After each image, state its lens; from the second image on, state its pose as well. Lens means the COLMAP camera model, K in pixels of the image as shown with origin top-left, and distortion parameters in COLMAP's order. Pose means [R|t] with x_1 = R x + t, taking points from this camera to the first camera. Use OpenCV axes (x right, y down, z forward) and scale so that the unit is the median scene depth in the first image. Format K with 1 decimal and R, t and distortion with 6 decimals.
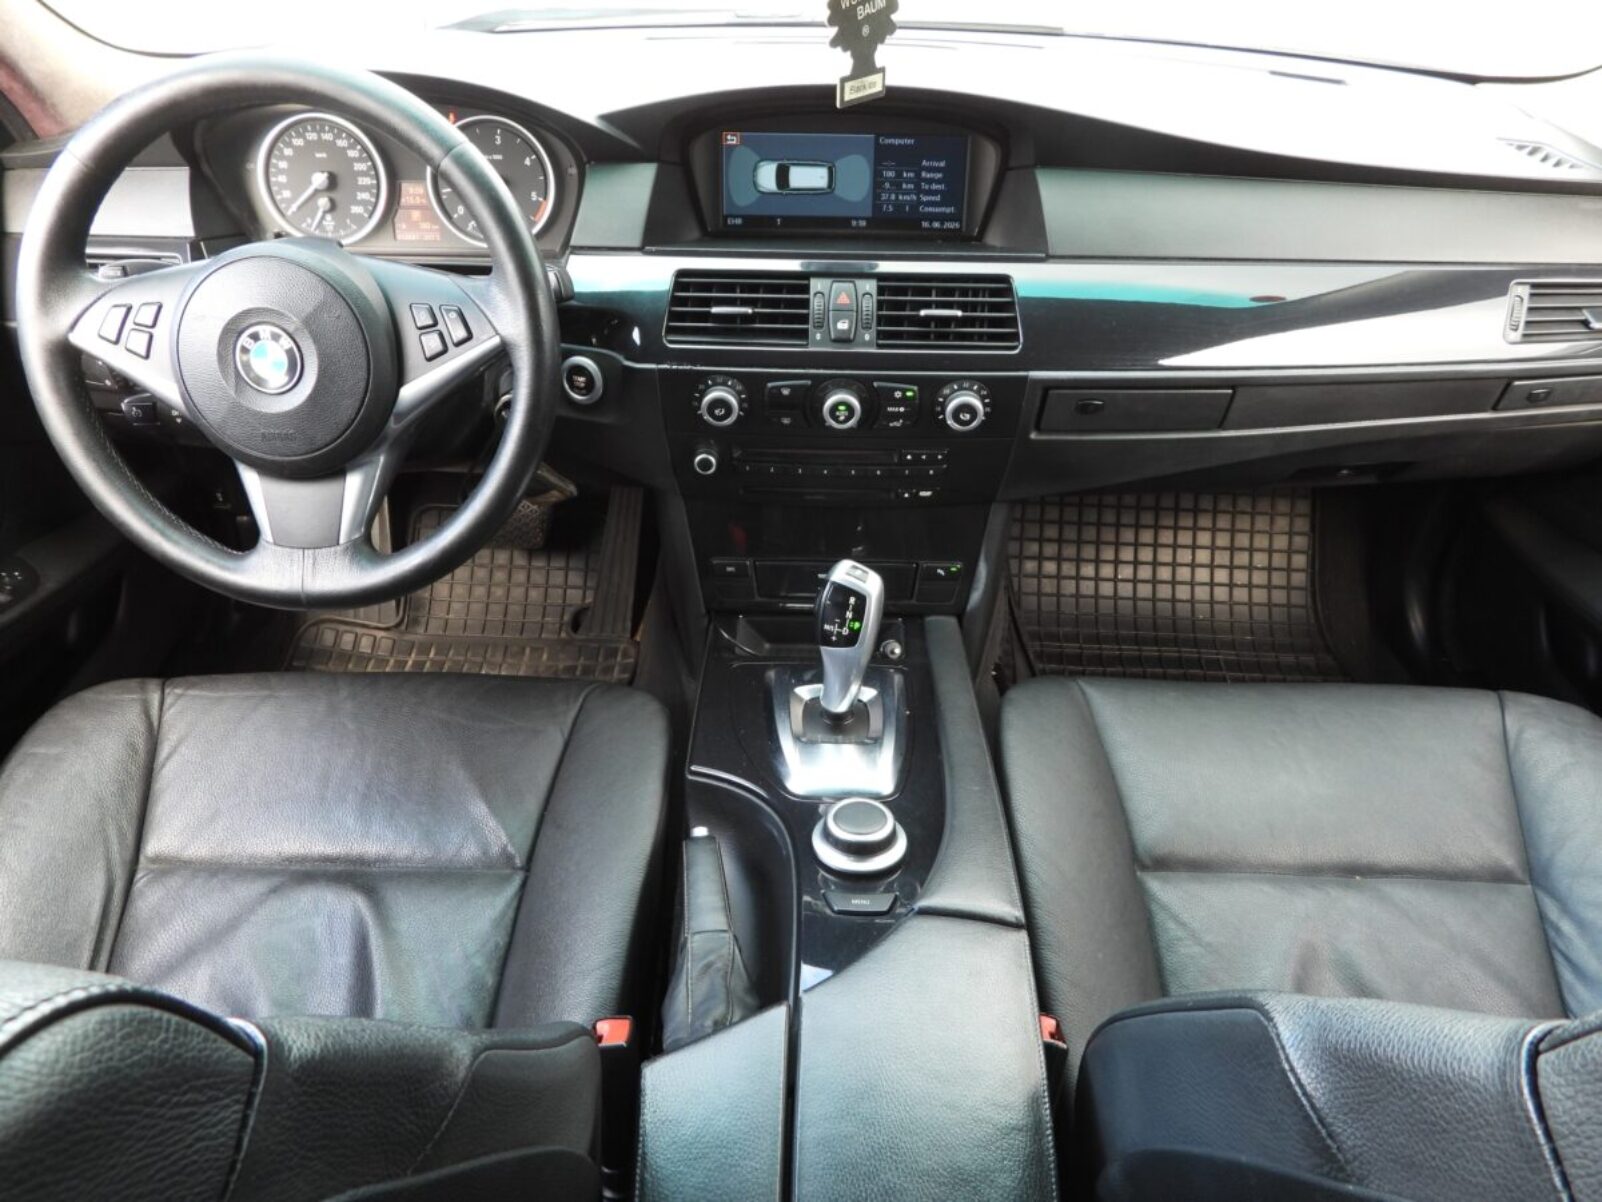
lens RADIAL K [[1187.7, 0, 801.0], [0, 1187.7, 601.0], [0, 0, 1]] dist [-0.009857, 0.001321]
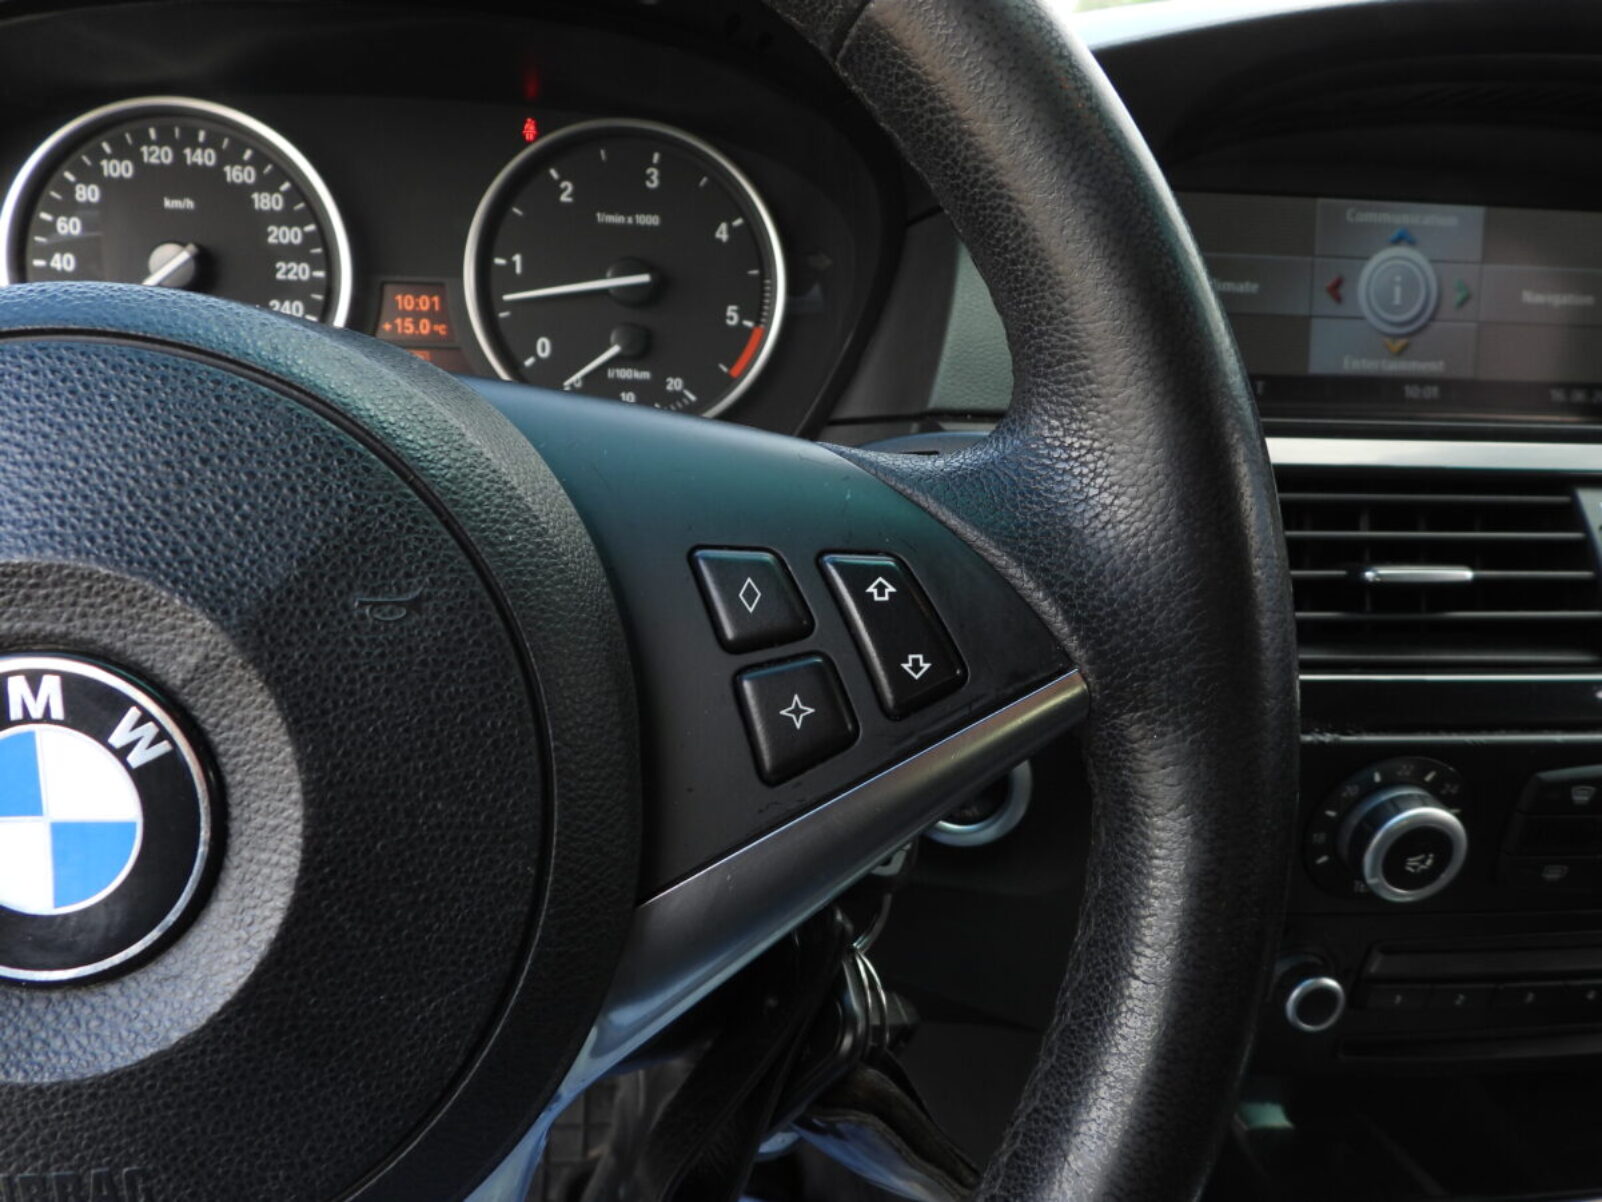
lens RADIAL K [[1335.4, 0, 801.0], [0, 1335.4, 601.0], [0, 0, 1]] dist [-0.005137, -0.003410]
pose [[0.986566, -0.019215, 0.162230, -0.294681], [0.057830, 0.969834, -0.236809, -0.146924], [-0.152786, 0.243009, 0.957916, 0.620947]]
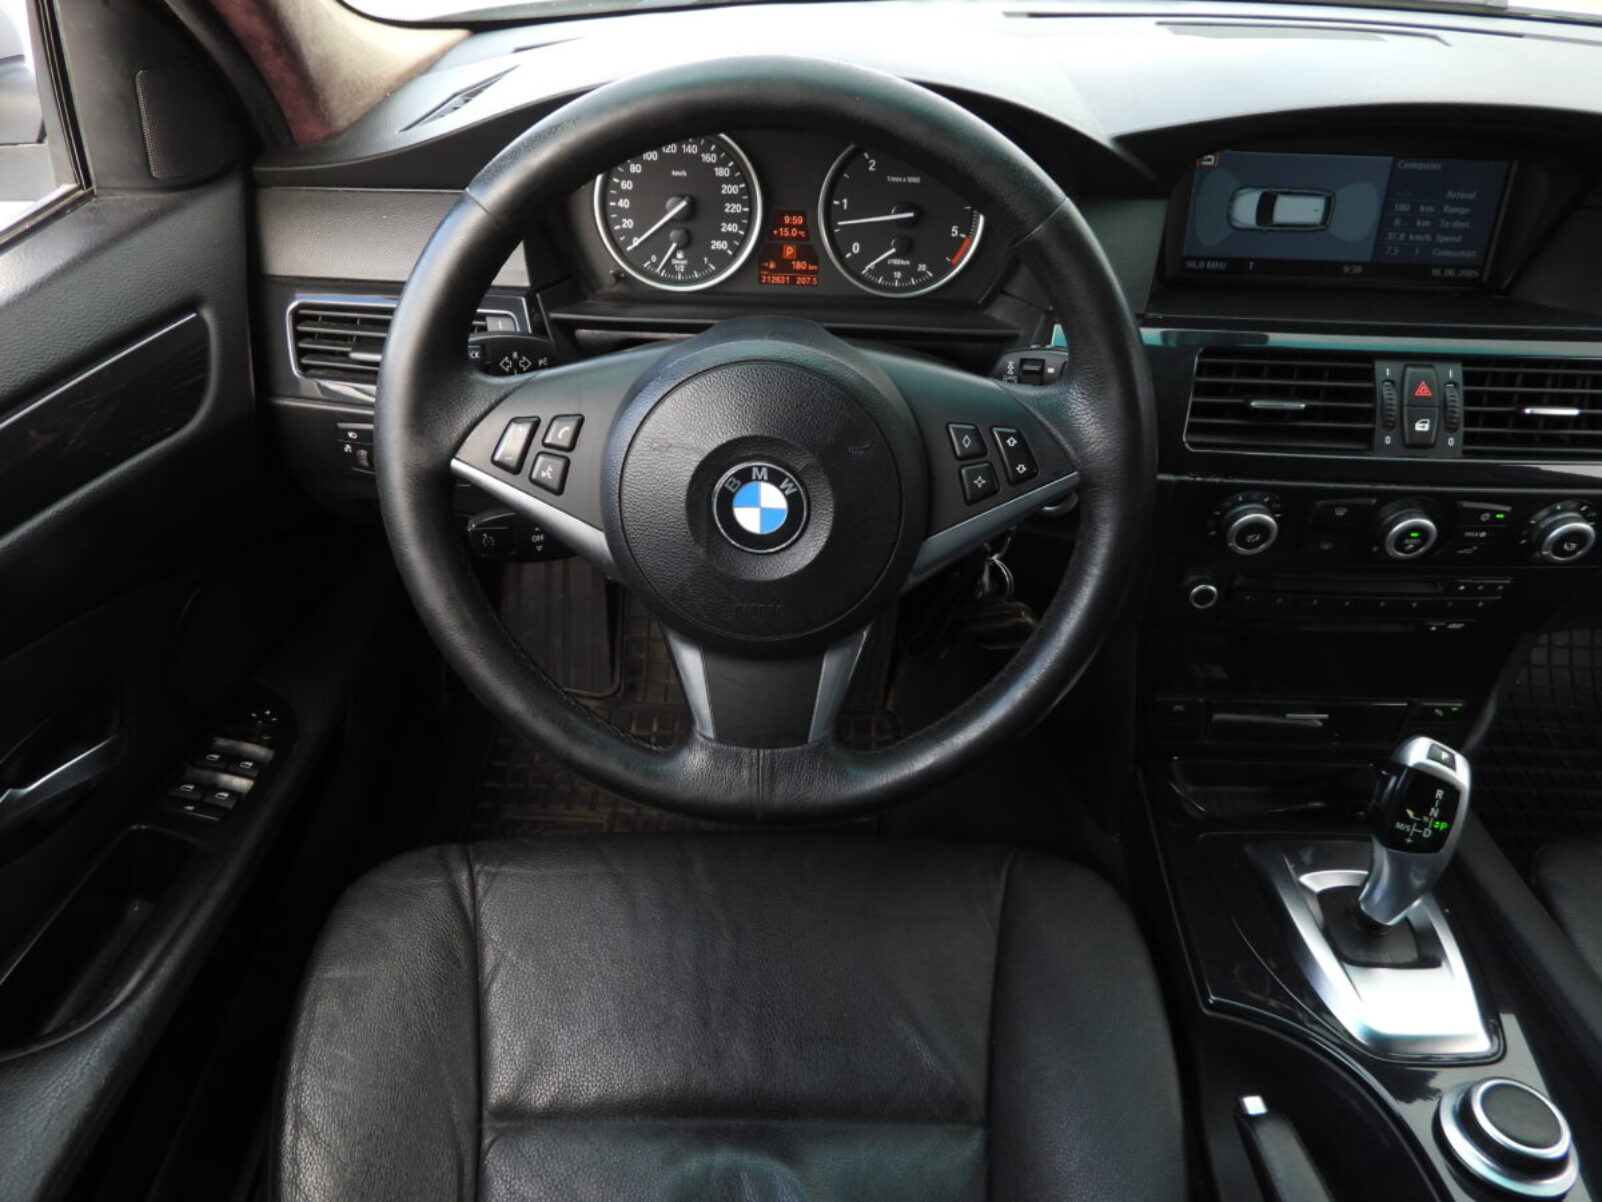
lens RADIAL K [[1151.9, 0, 801.0], [0, 1151.9, 601.0], [0, 0, 1]] dist [-0.009288, -0.000708]
pose [[0.999671, 0.004191, 0.025321, -0.363133], [-0.005645, 0.998324, 0.057589, -0.154581], [-0.025038, -0.057713, 0.998019, 0.263214]]
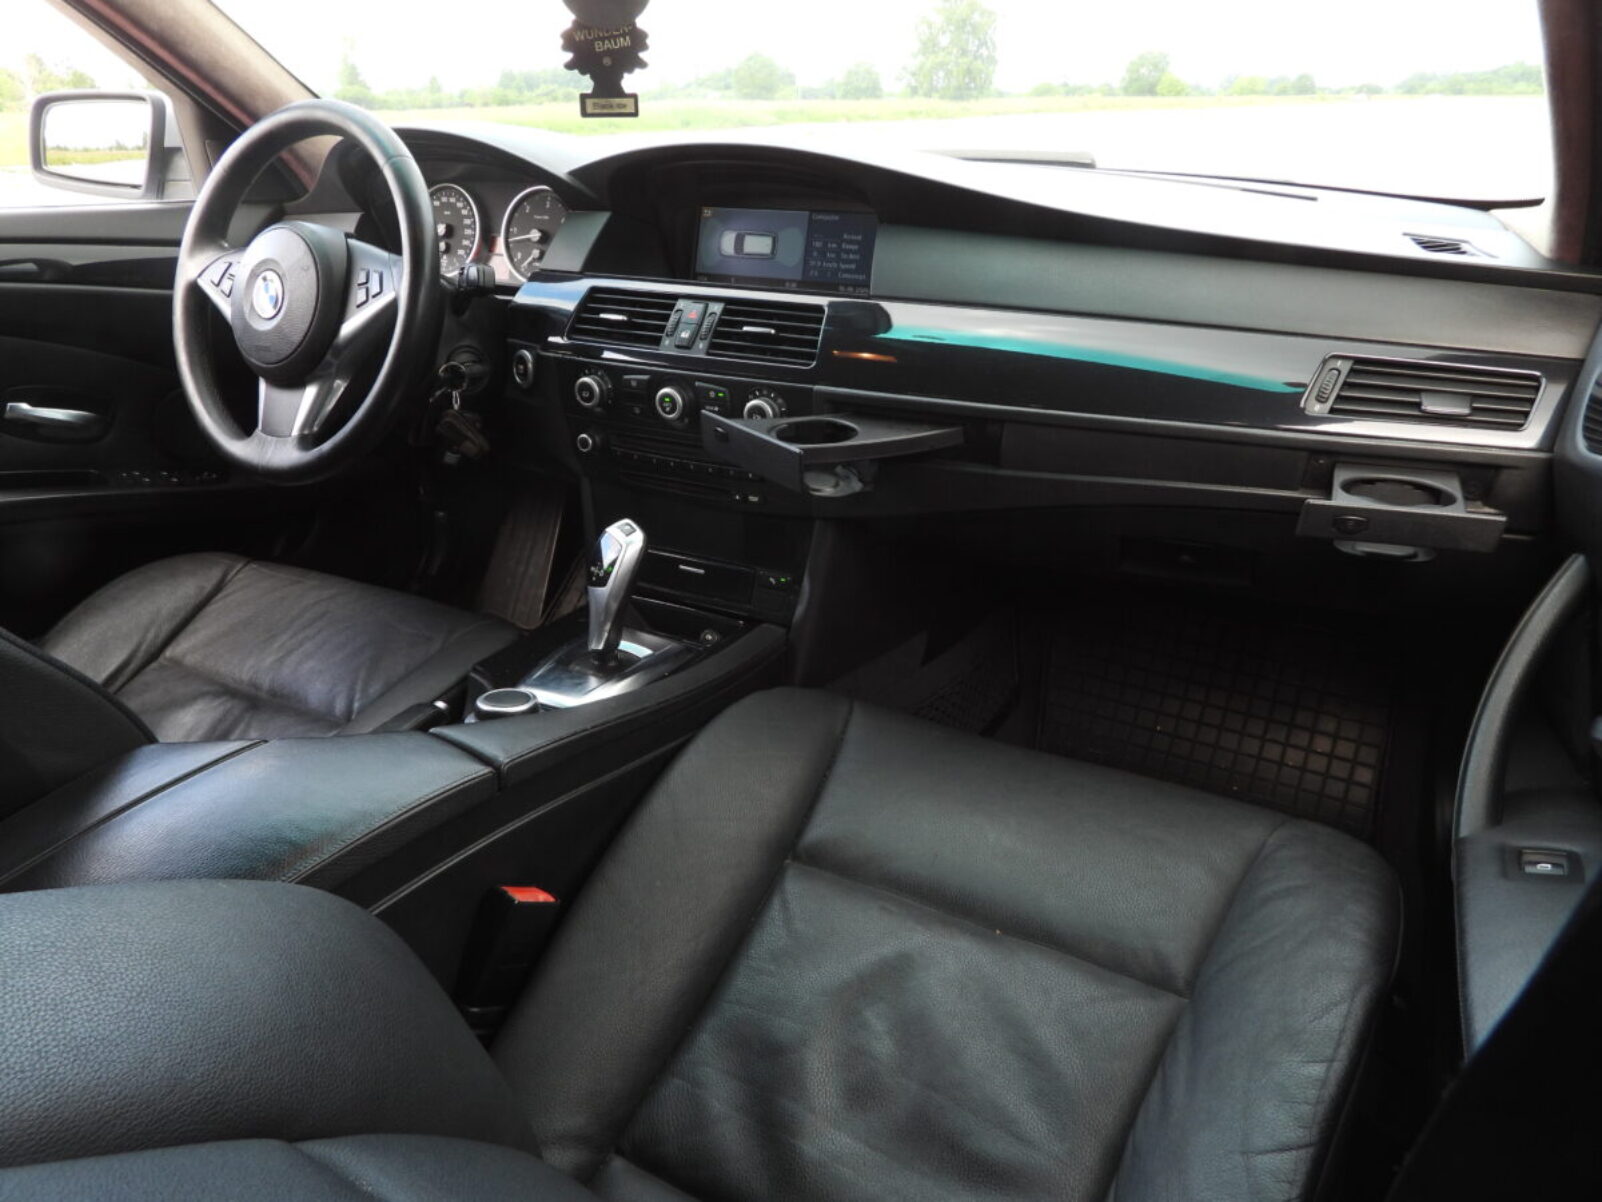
lens RADIAL K [[1151.9, 0, 801.0], [0, 1151.9, 601.0], [0, 0, 1]] dist [-0.009288, -0.000708]
pose [[0.881980, 0.173399, -0.438228, 0.662462], [-0.262077, 0.953276, -0.150265, 0.158795], [0.391696, 0.247380, 0.886215, 0.085204]]
